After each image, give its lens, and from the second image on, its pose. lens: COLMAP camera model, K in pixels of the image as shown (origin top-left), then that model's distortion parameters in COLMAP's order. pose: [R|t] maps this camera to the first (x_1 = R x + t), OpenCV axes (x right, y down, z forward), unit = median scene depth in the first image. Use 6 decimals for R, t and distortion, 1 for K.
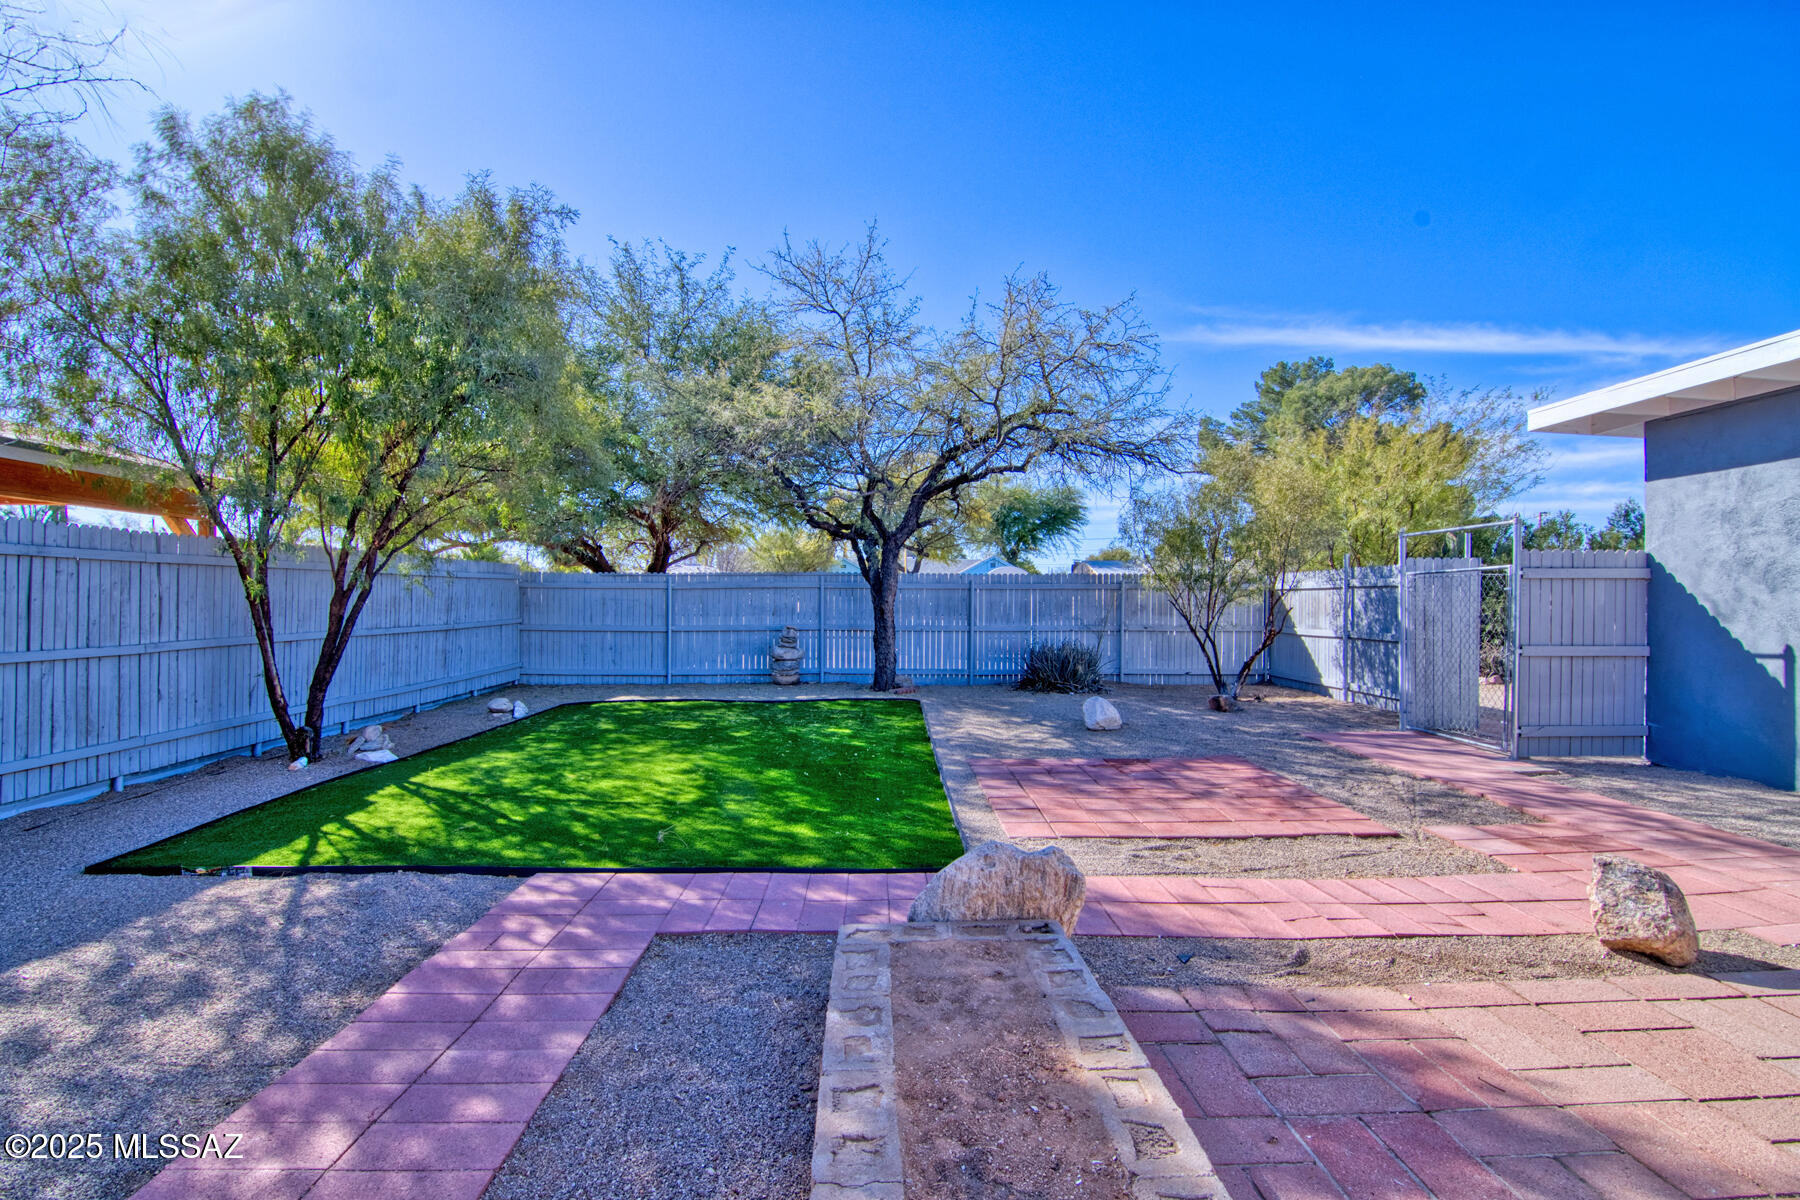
lens RADIAL K [[860.9, 0, 909.8], [0, 860.9, 605.9], [0, 0, 1]] dist [-0.019675, -0.000410]
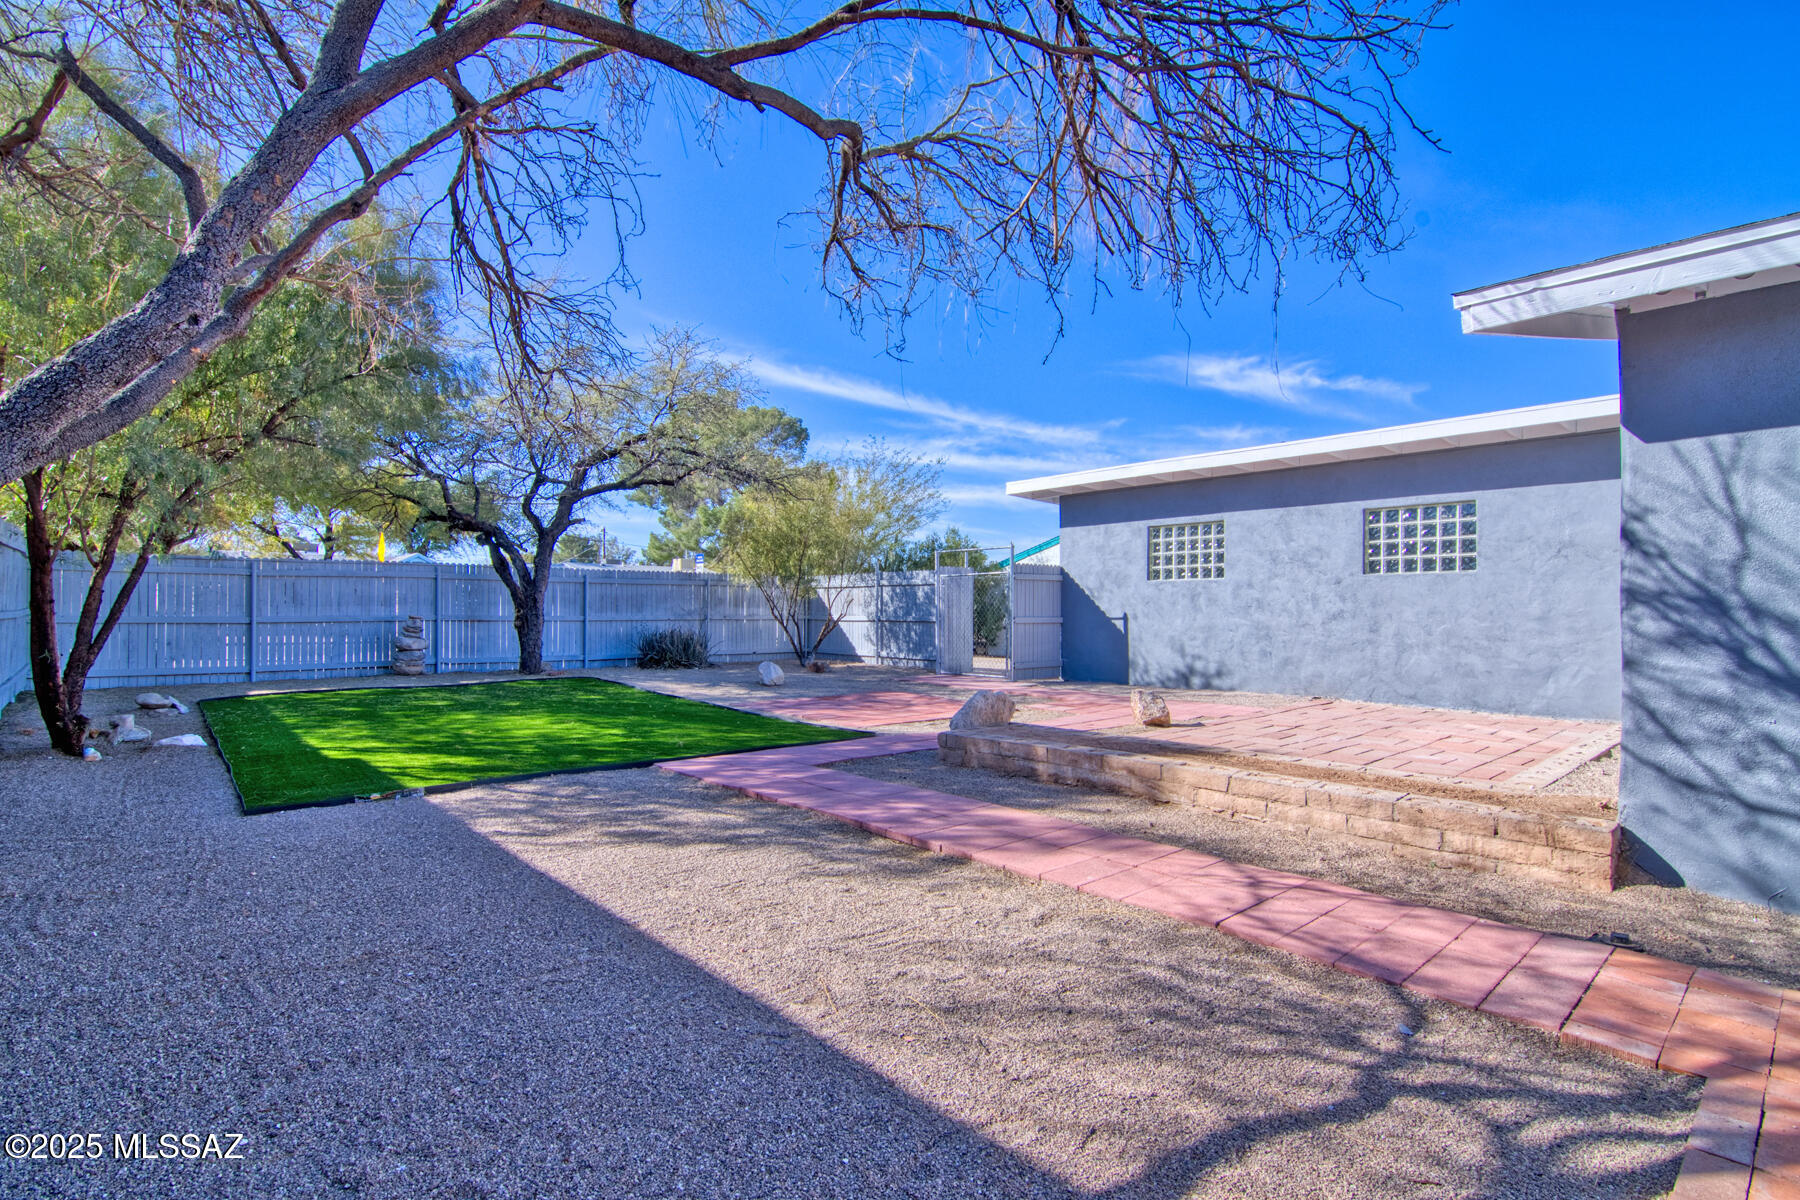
lens RADIAL K [[860.9, 0, 909.8], [0, 860.9, 605.9], [0, 0, 1]] dist [-0.019675, -0.000410]
pose [[0.755677, 0.002935, 0.654938, -0.408999], [0.002855, 0.999966, -0.007776, 0.024542], [-0.654938, 0.007746, 0.755643, -0.138534]]
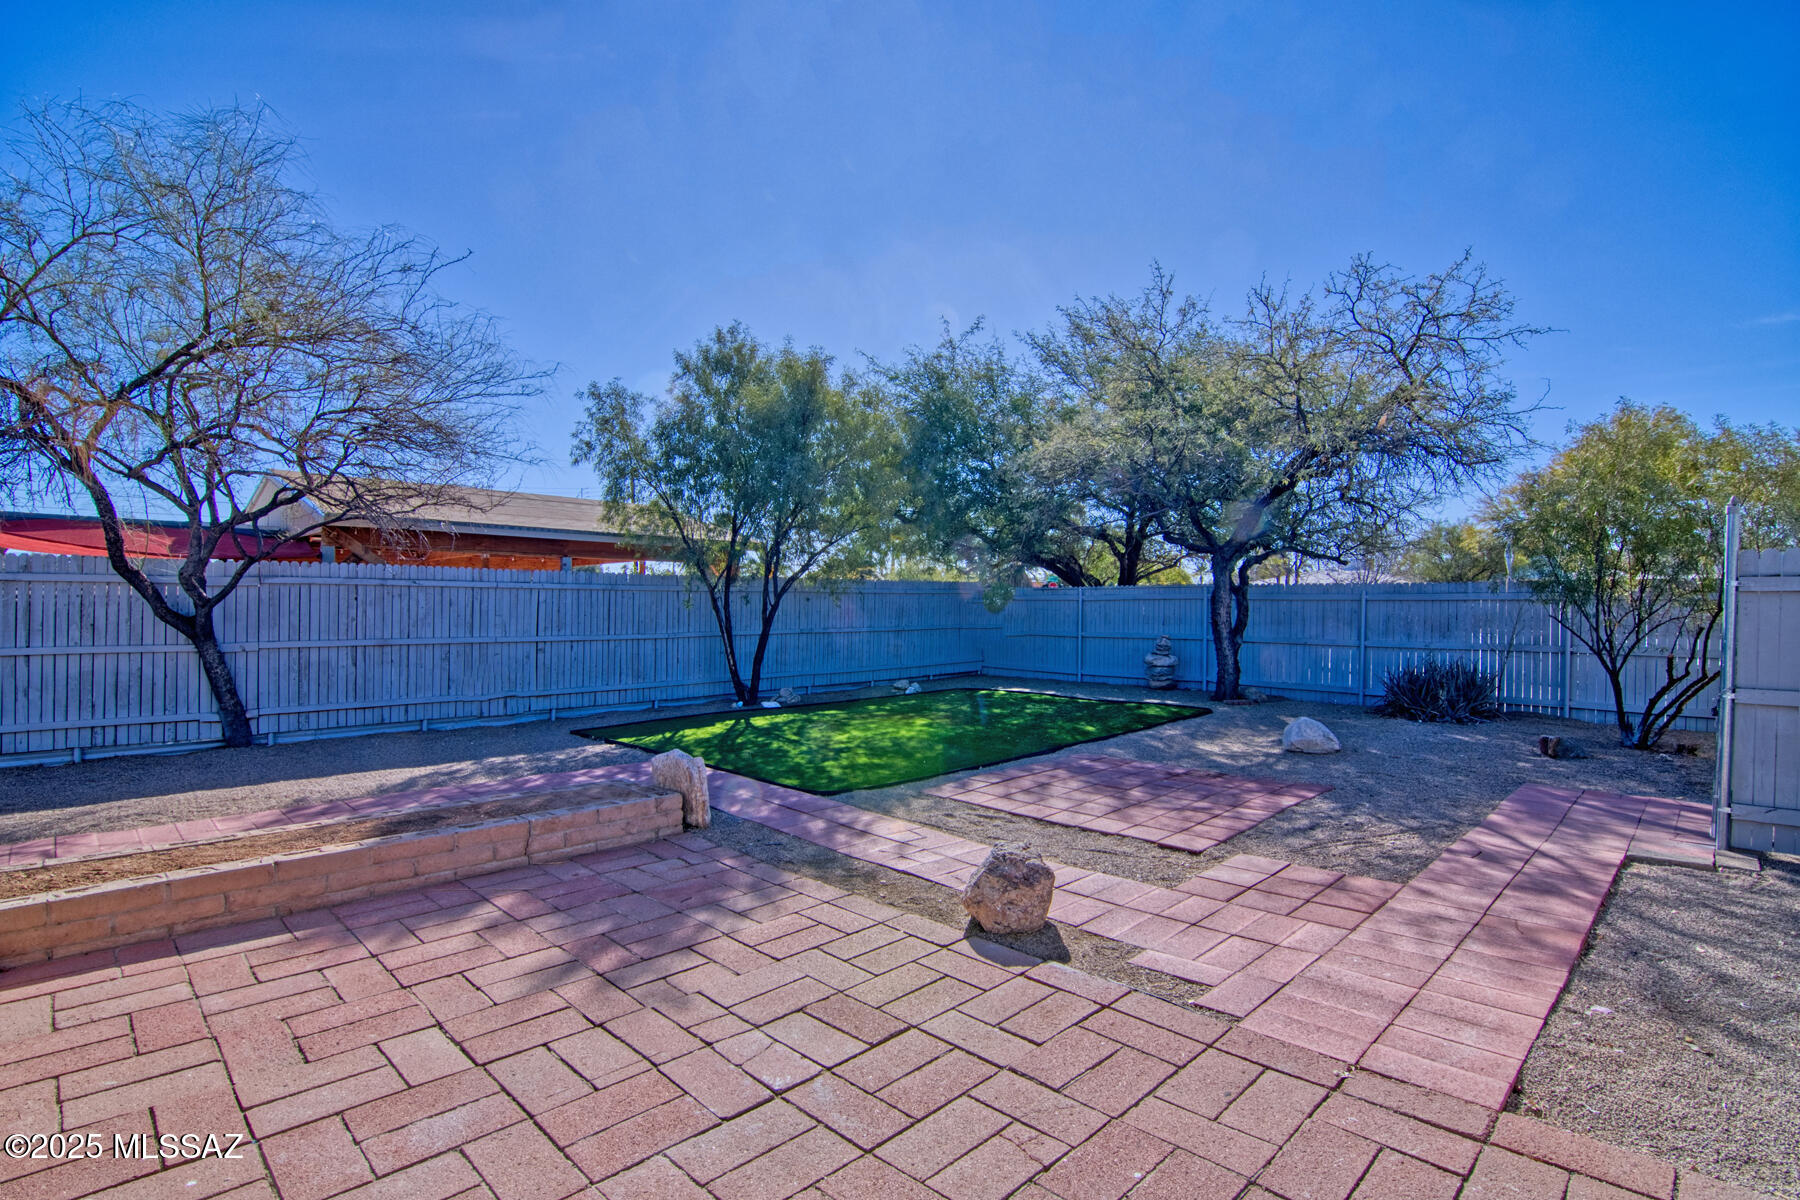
lens RADIAL K [[860.9, 0, 909.8], [0, 860.9, 605.9], [0, 0, 1]] dist [-0.019675, -0.000410]
pose [[0.696033, 0.003790, -0.718000, 0.480030], [-0.008848, 0.999955, -0.003299, -0.007829], [0.717955, 0.008650, 0.696036, 0.021360]]
